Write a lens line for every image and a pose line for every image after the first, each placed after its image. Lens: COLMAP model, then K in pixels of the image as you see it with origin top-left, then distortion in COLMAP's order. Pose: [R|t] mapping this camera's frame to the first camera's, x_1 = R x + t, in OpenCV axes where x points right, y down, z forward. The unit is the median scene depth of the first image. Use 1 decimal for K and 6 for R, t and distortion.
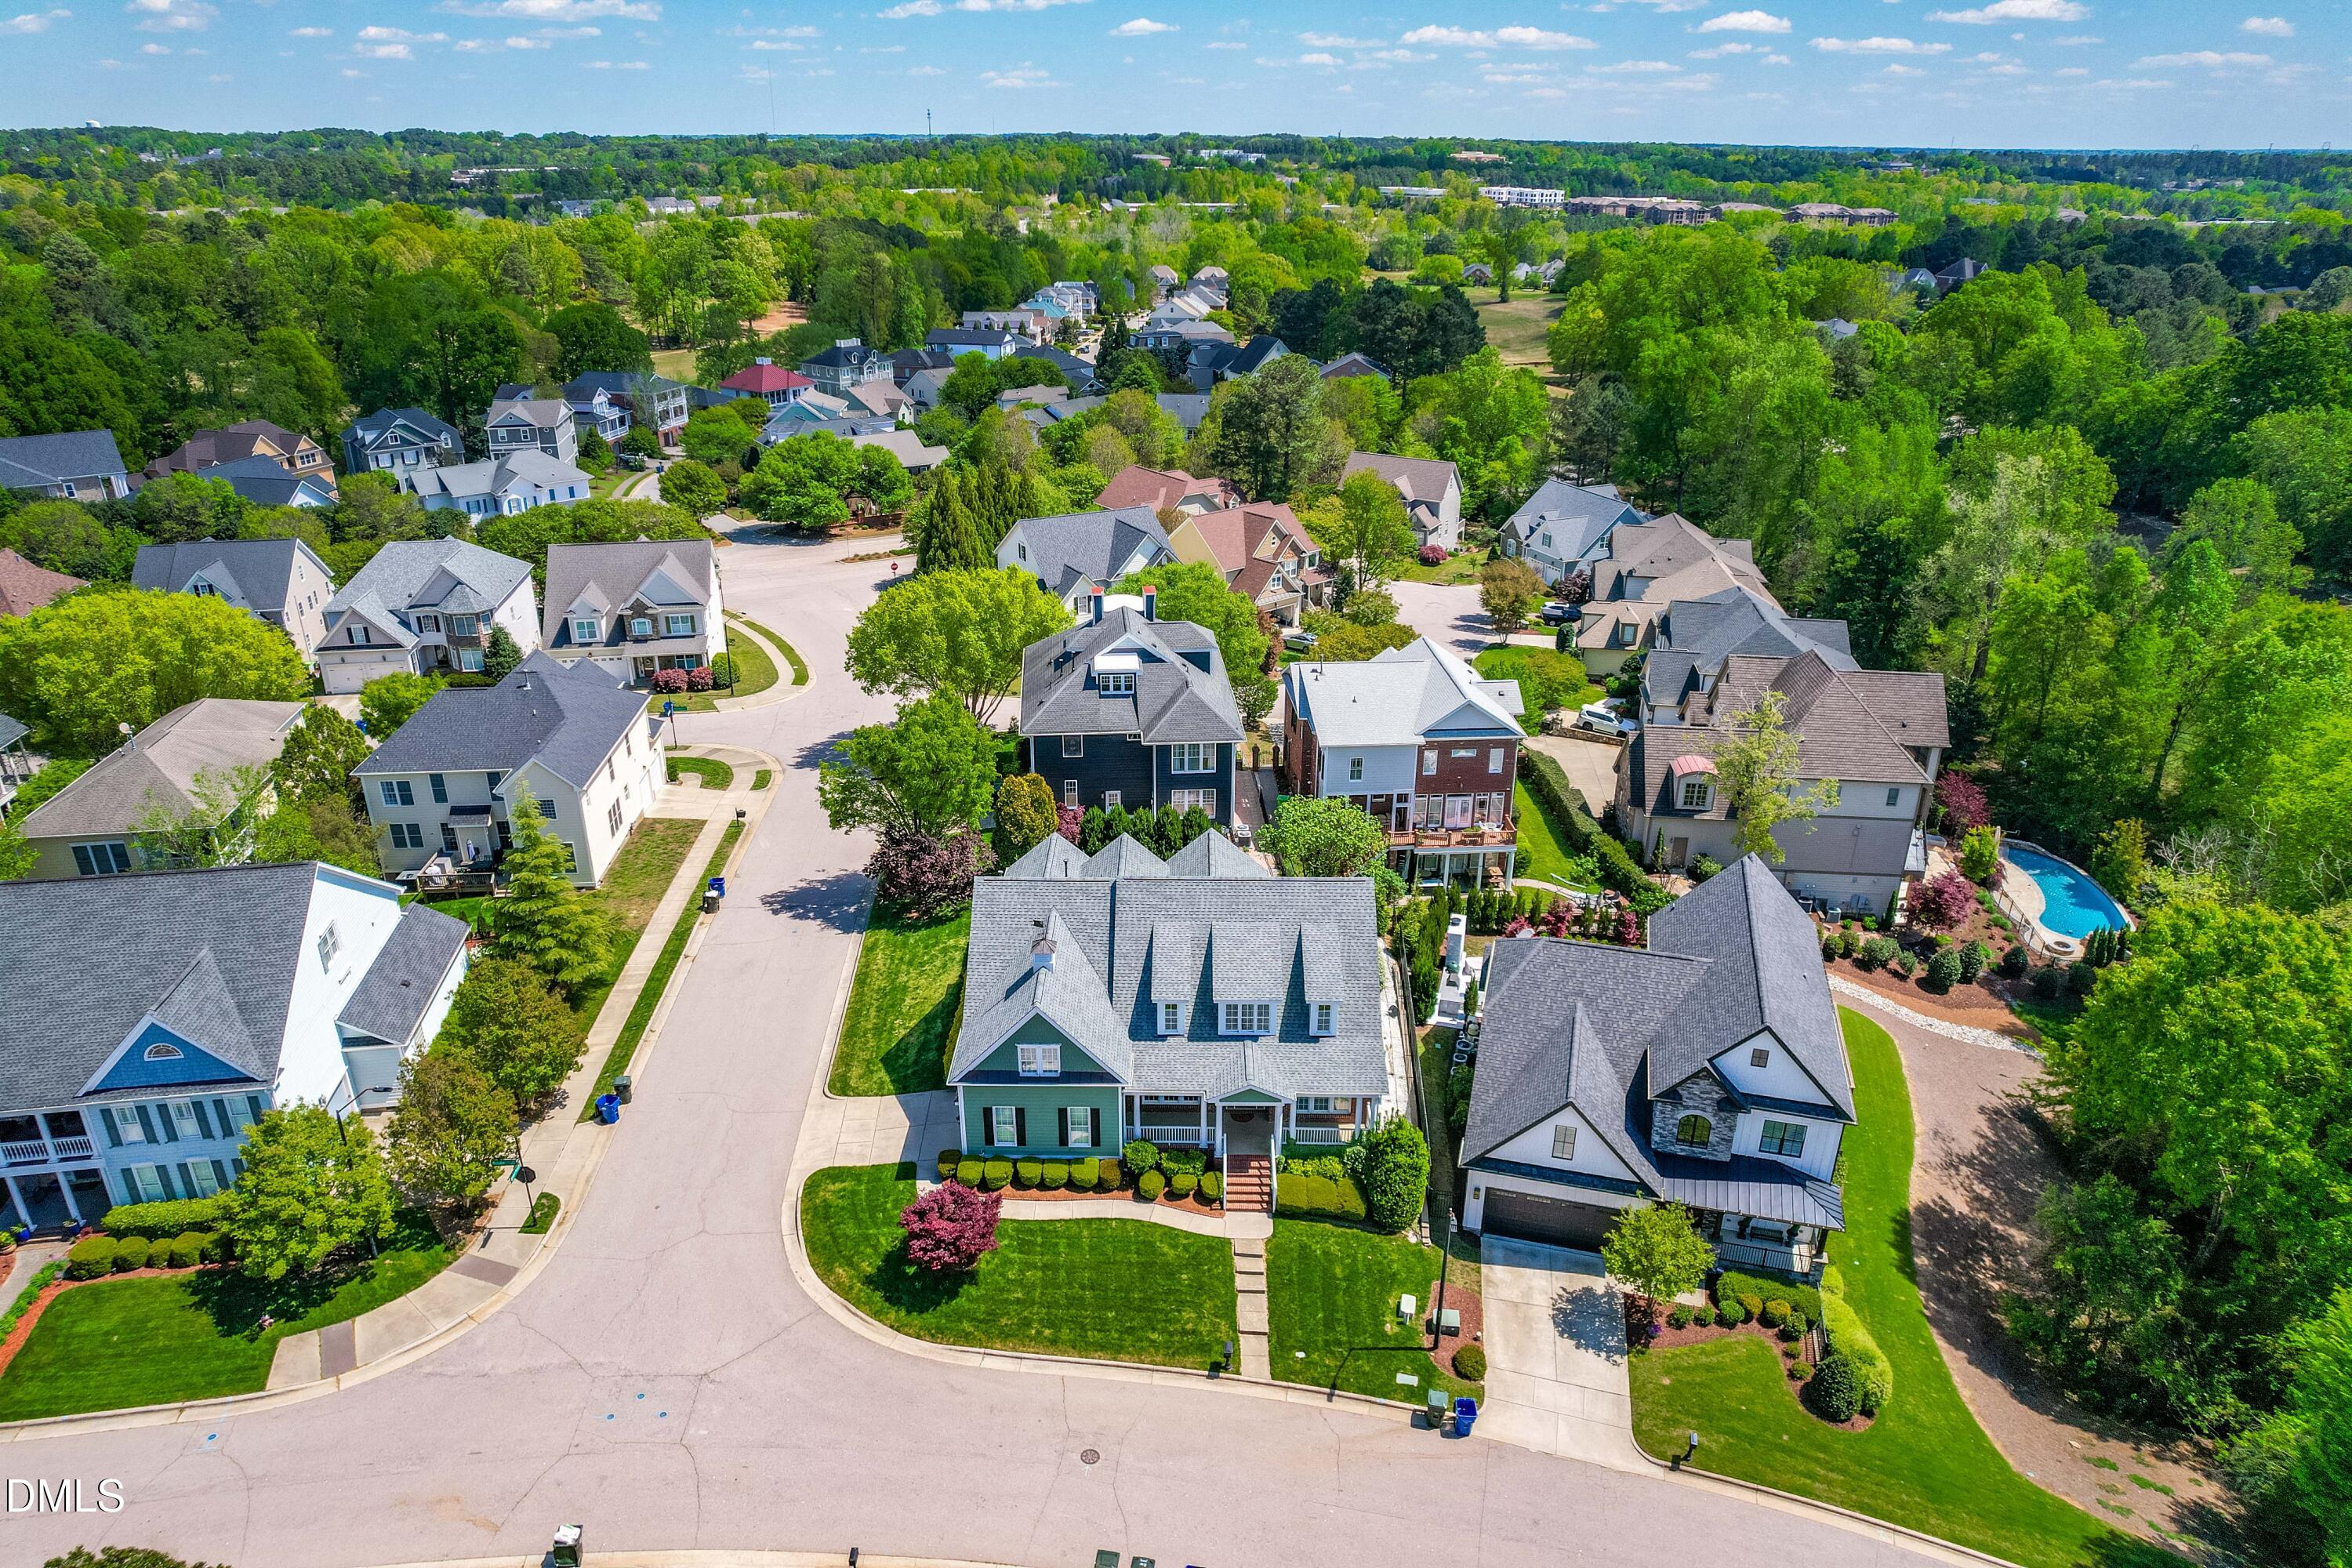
lens RADIAL K [[1504.4, 0, 1176.0], [0, 1504.4, 784.0], [0, 0, 1]] dist [-0.036135, 0.003210]
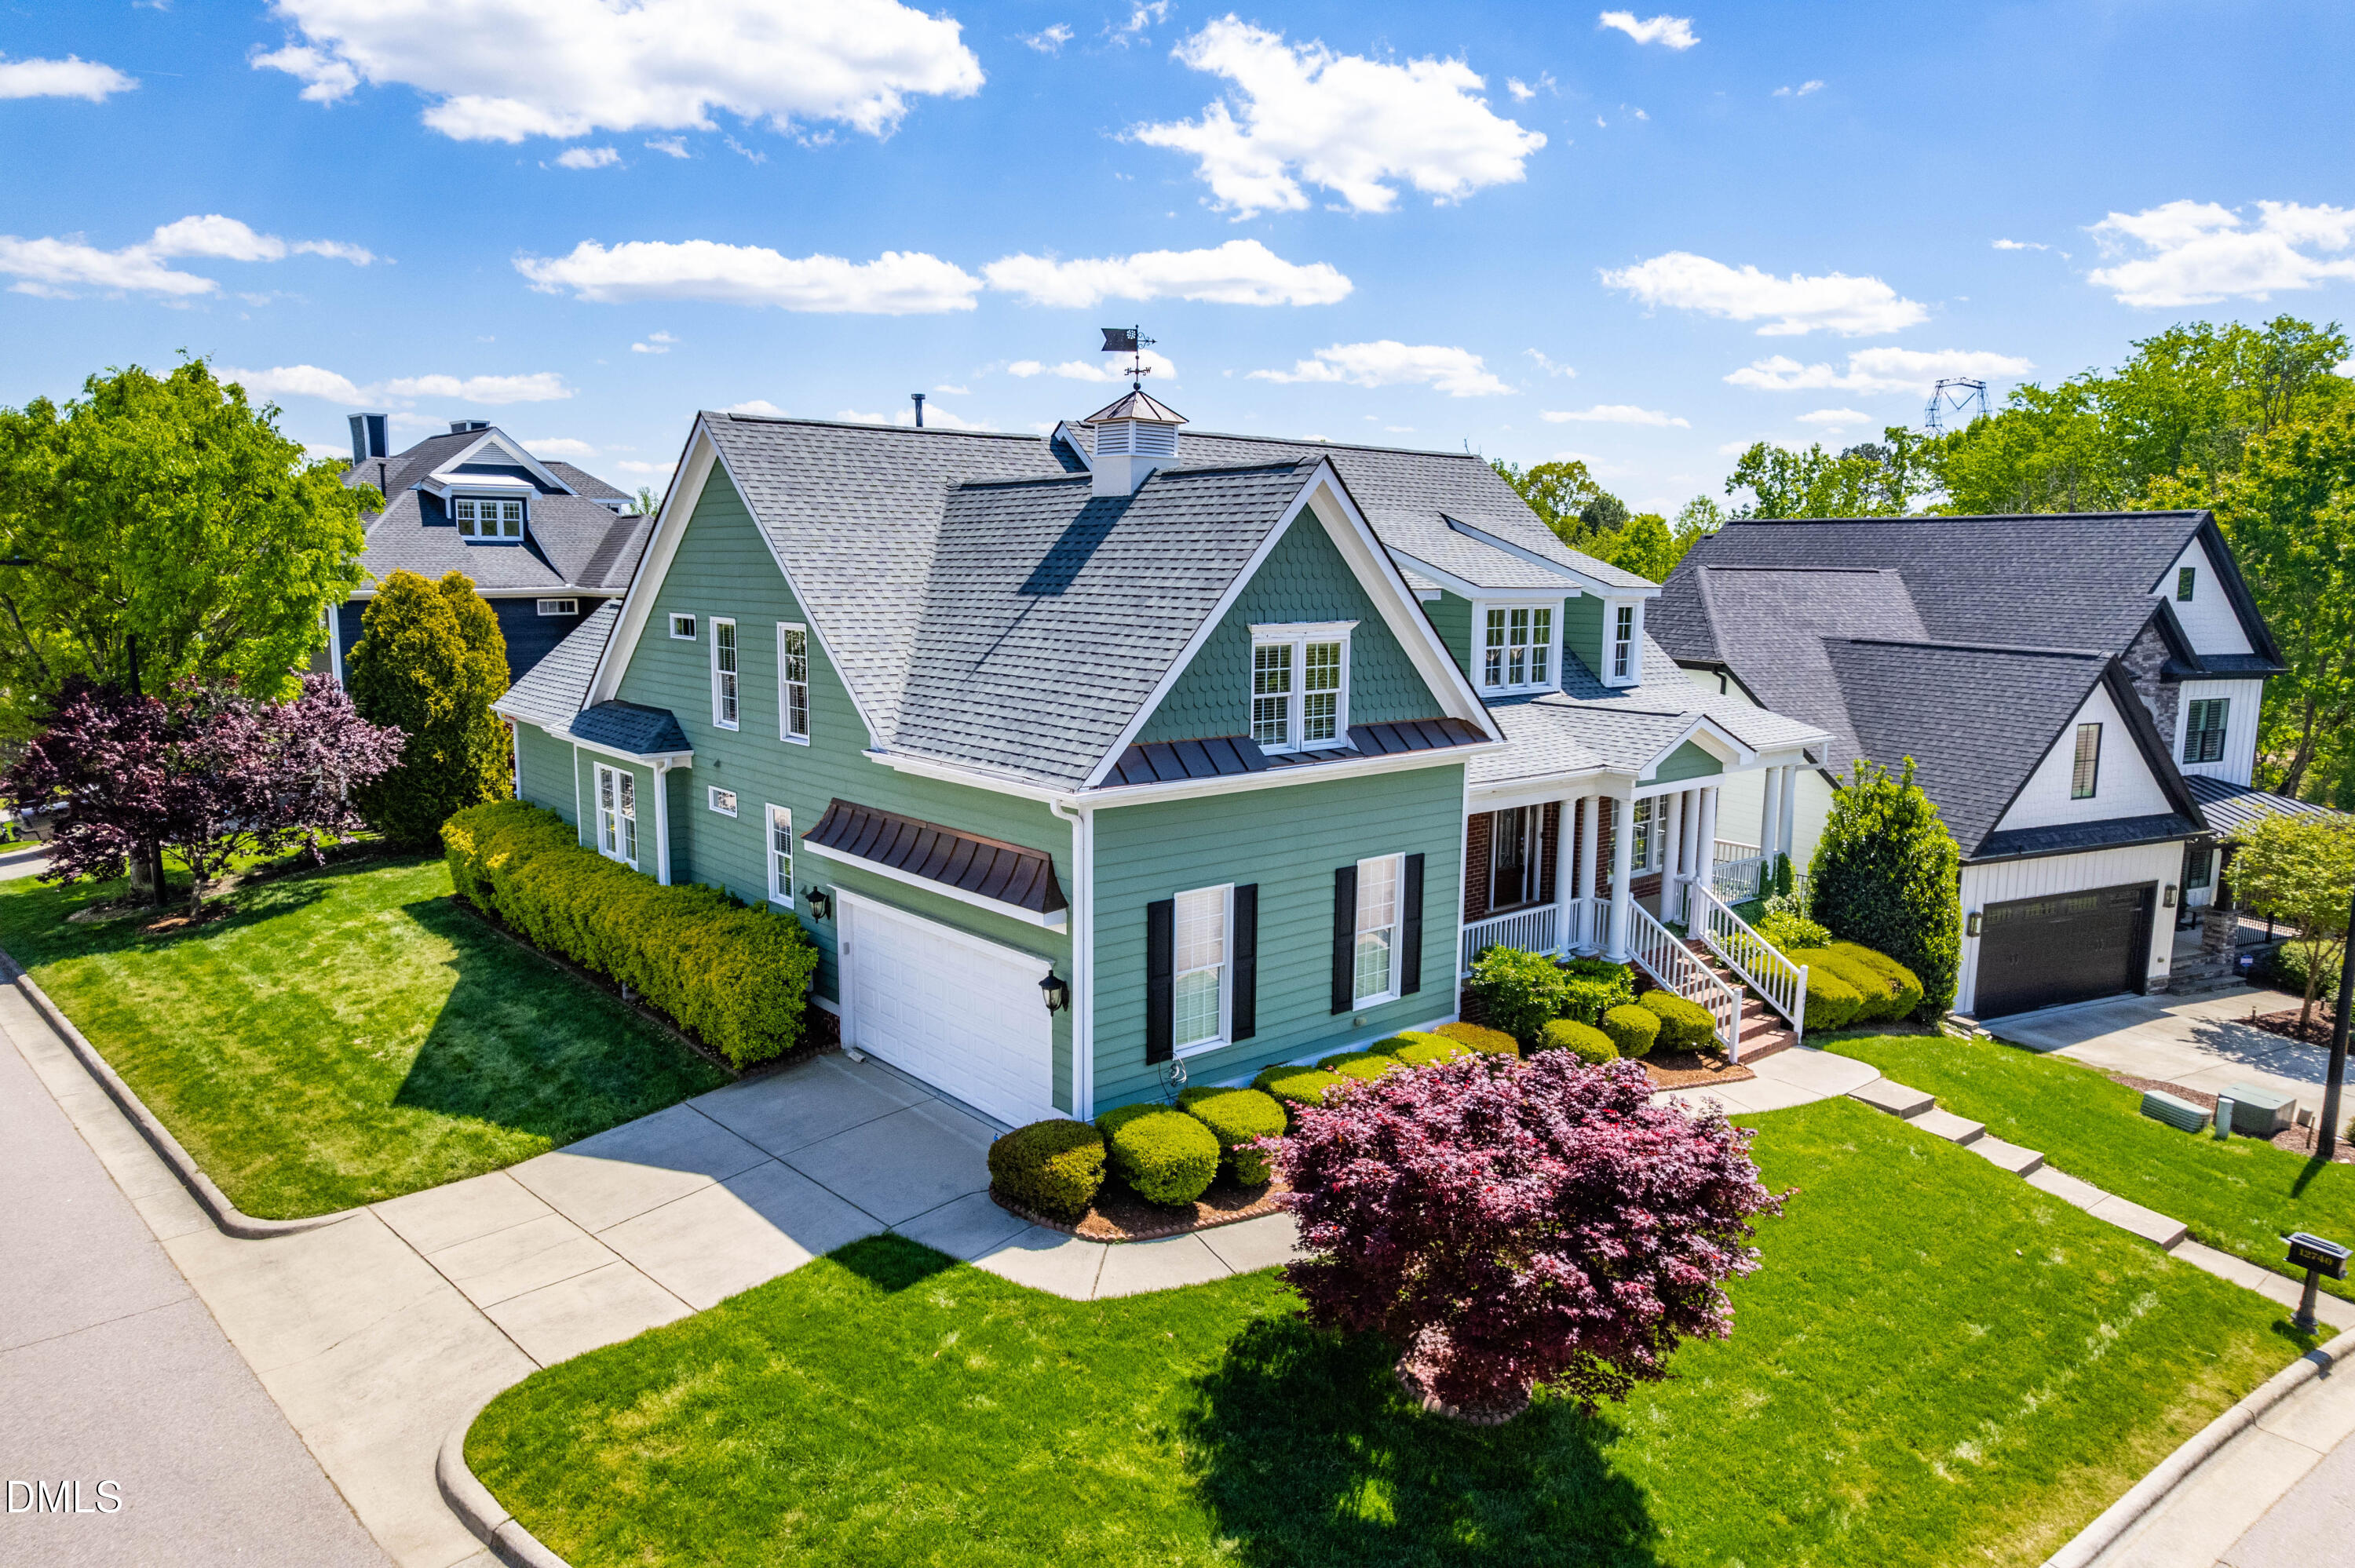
lens RADIAL K [[1506.1, 0, 1177.5], [0, 1506.1, 784.0], [0, 0, 1]] dist [-0.036135, 0.003210]
pose [[0.751534, -0.090555, 0.653449, -0.302957], [0.257385, 0.952282, -0.164052, 0.240150], [-0.607412, 0.291478, 0.738980, 0.779655]]
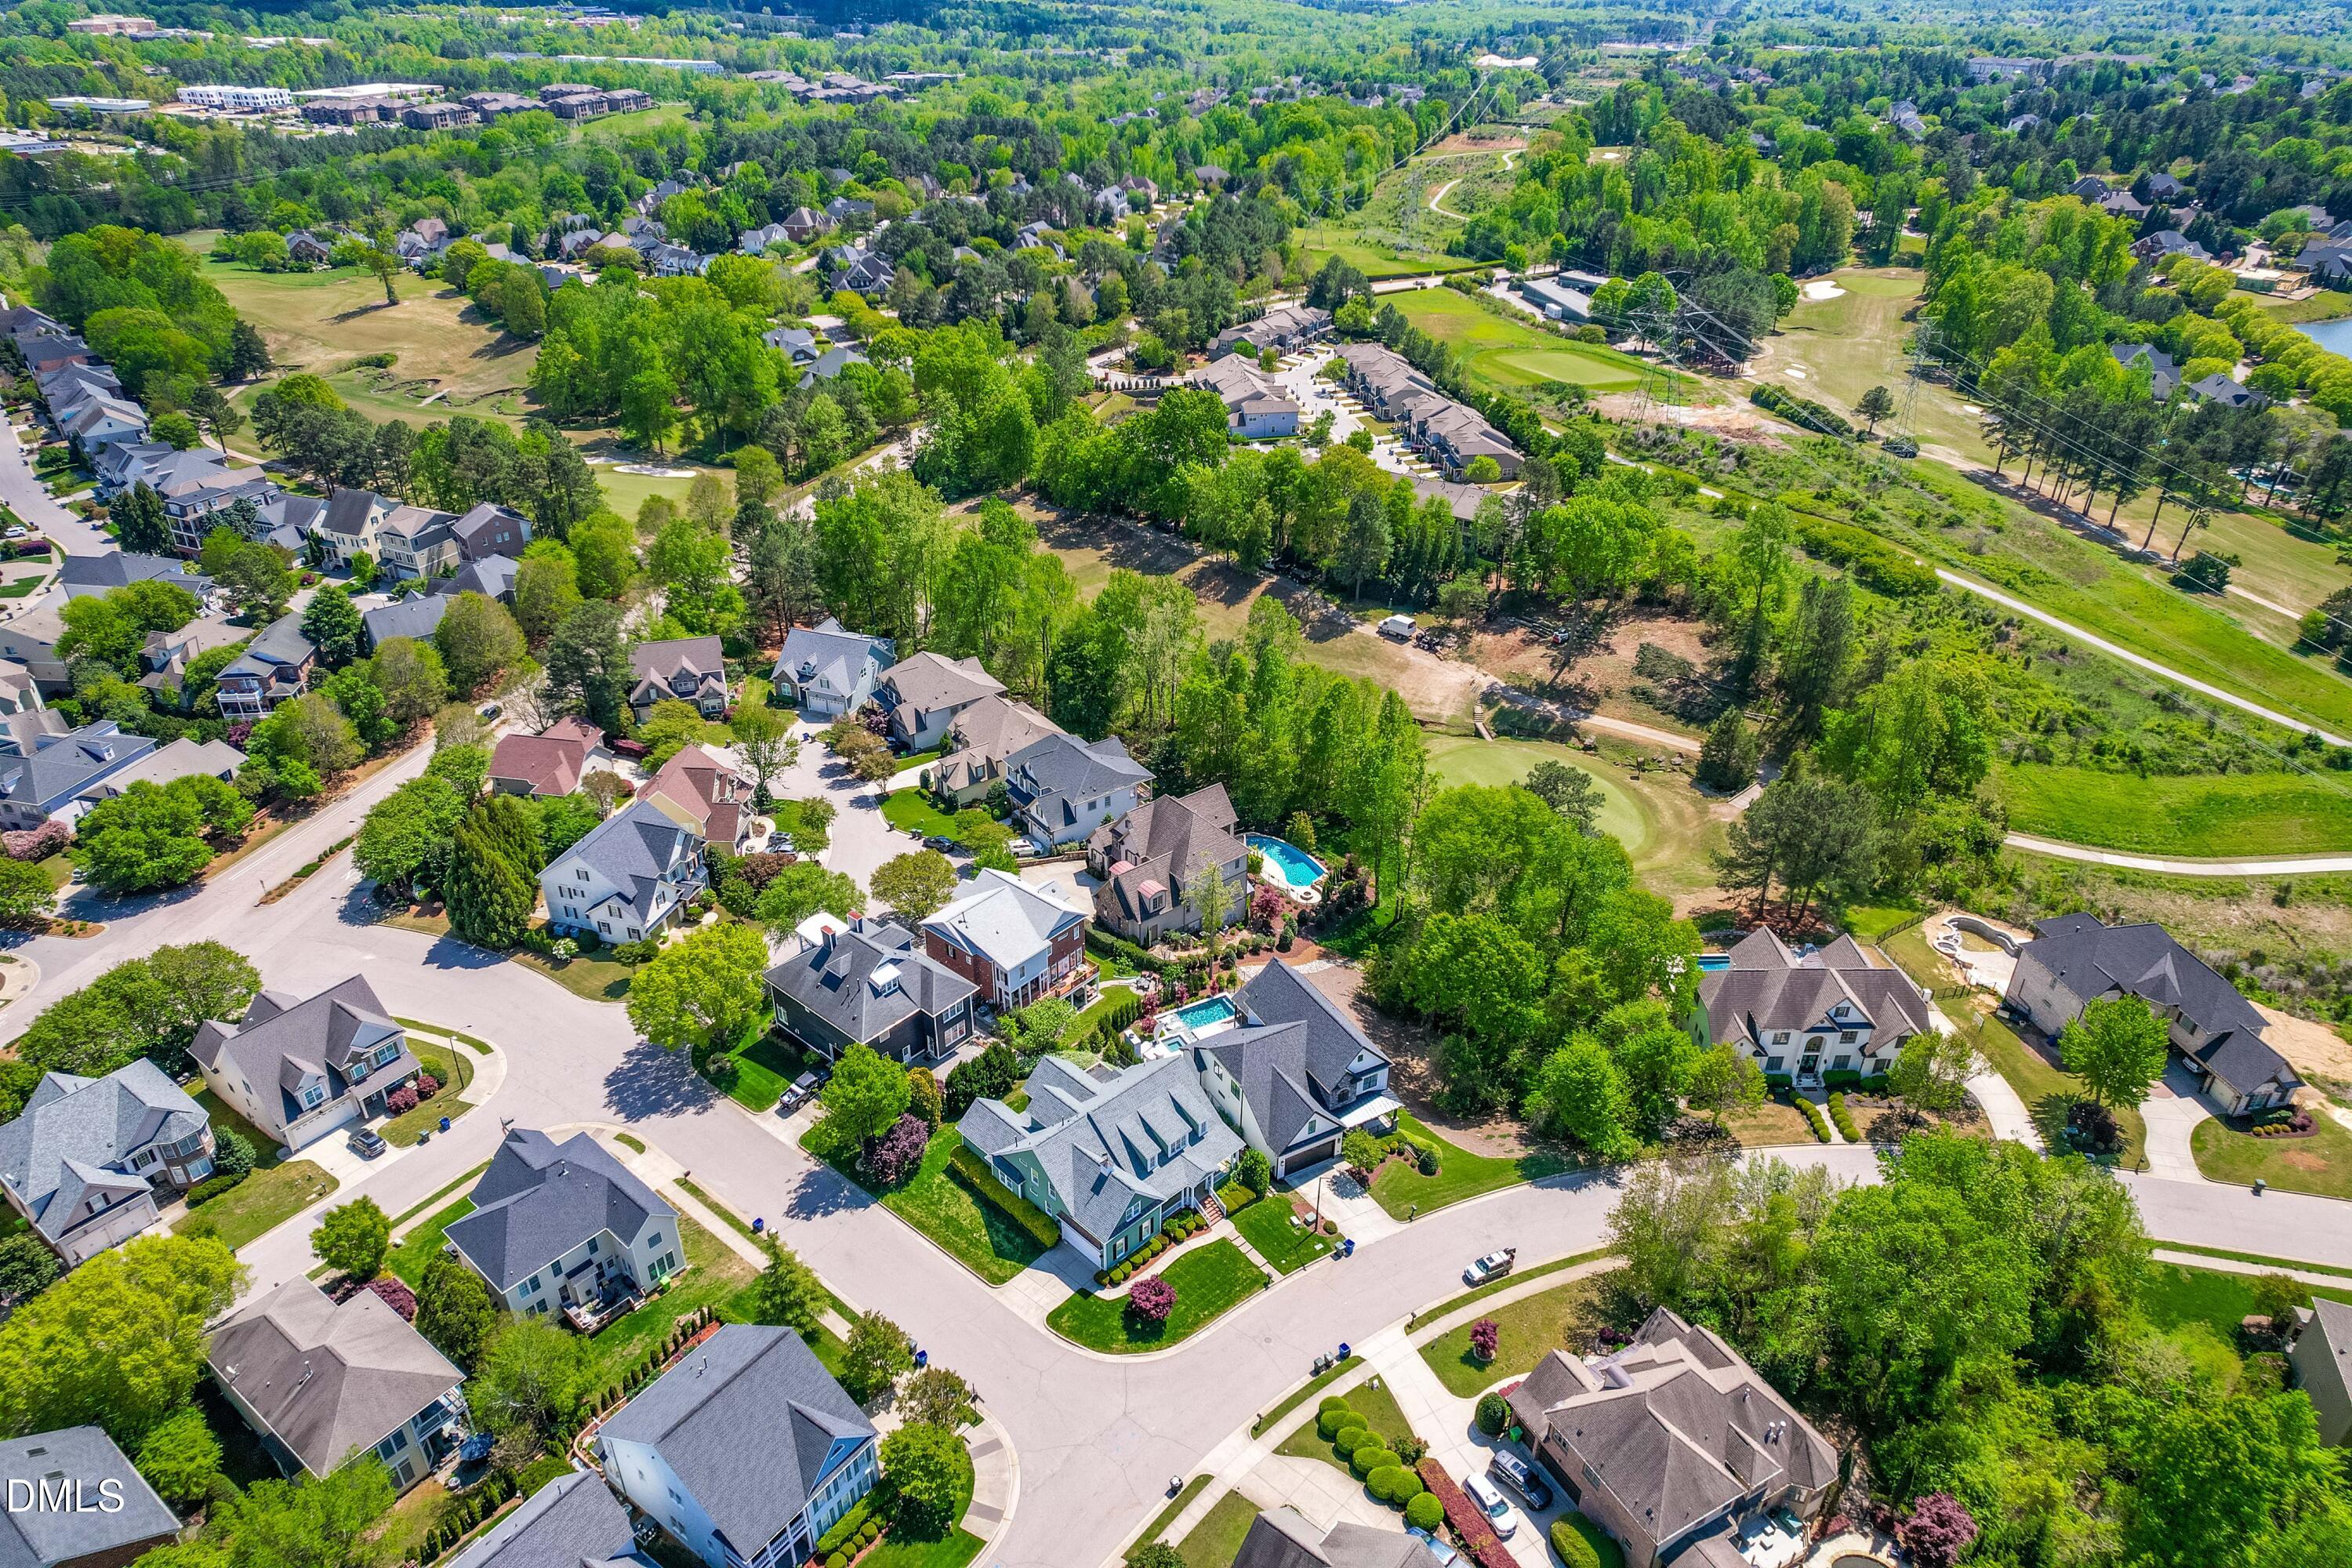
lens RADIAL K [[1504.4, 0, 1176.0], [0, 1504.4, 784.0], [0, 0, 1]] dist [-0.036135, 0.003210]
pose [[0.713513, -0.351524, 0.606077, -1.102660], [0.283106, 0.935919, 0.209541, -0.797815], [-0.640898, 0.022074, 0.767309, -0.675607]]
